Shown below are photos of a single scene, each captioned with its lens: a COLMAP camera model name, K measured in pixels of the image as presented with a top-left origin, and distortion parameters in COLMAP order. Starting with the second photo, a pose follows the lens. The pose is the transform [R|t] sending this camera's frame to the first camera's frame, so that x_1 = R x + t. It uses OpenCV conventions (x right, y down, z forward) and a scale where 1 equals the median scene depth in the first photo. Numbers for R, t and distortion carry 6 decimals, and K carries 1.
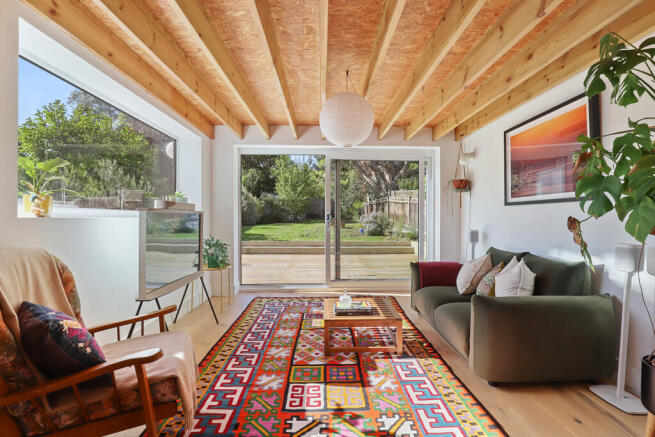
lens RADIAL K [[317.4, 0, 330.3], [0, 317.4, 221.2], [0, 0, 1]] dist [-0.021547, 0.000515]
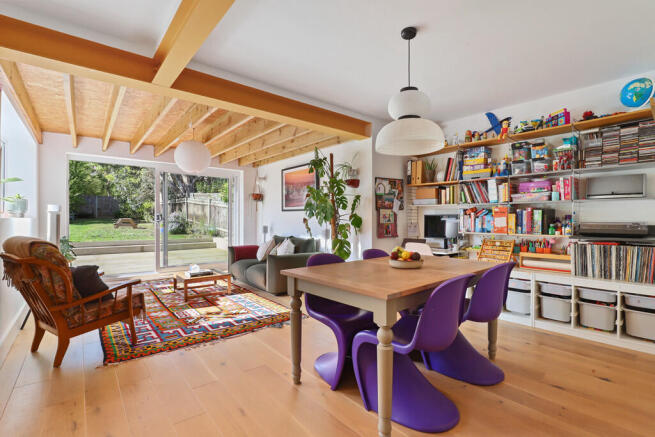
lens RADIAL K [[302.8, 0, 329.7], [0, 302.8, 217.9], [0, 0, 1]] dist [-0.024717, -0.000087]
pose [[0.793219, 0.000647, 0.608936, -0.380093], [0.005422, 0.999952, -0.008126, 0.004936], [-0.608912, 0.009747, 0.793178, -0.724117]]
